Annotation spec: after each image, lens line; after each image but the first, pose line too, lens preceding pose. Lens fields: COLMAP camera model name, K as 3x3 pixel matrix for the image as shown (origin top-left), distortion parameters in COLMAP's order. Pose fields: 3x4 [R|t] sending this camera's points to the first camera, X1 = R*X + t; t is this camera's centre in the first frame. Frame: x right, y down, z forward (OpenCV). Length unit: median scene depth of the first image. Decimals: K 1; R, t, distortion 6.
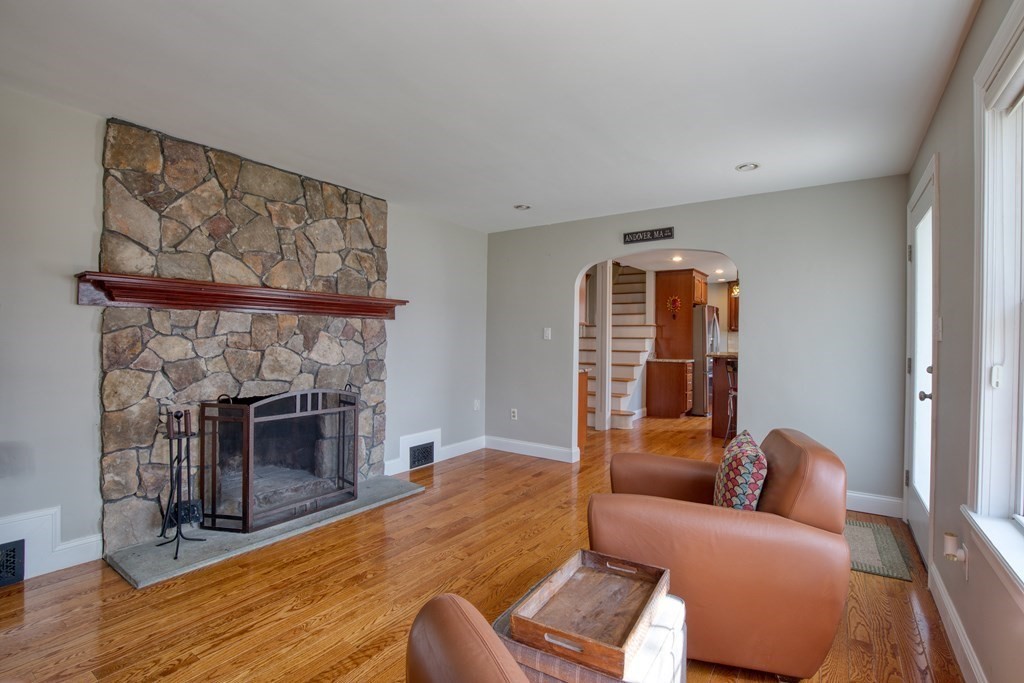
lens RADIAL K [[474.8, 0, 520.0], [0, 474.8, 347.5], [0, 0, 1]] dist [-0.015077, -0.000329]
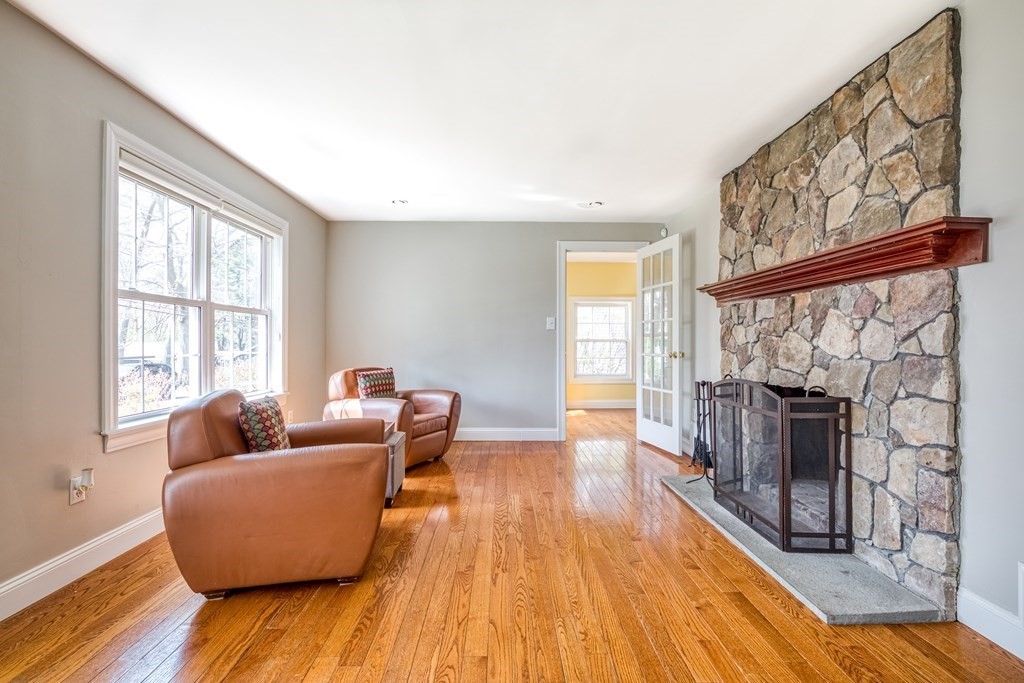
lens RADIAL K [[474.8, 0, 520.0], [0, 474.8, 347.5], [0, 0, 1]] dist [-0.015077, -0.000329]
pose [[-0.812134, -0.004915, -0.583450, 0.359938], [-0.017637, 0.999714, 0.016129, 0.019818], [0.583204, 0.023390, -0.811989, 1.303295]]
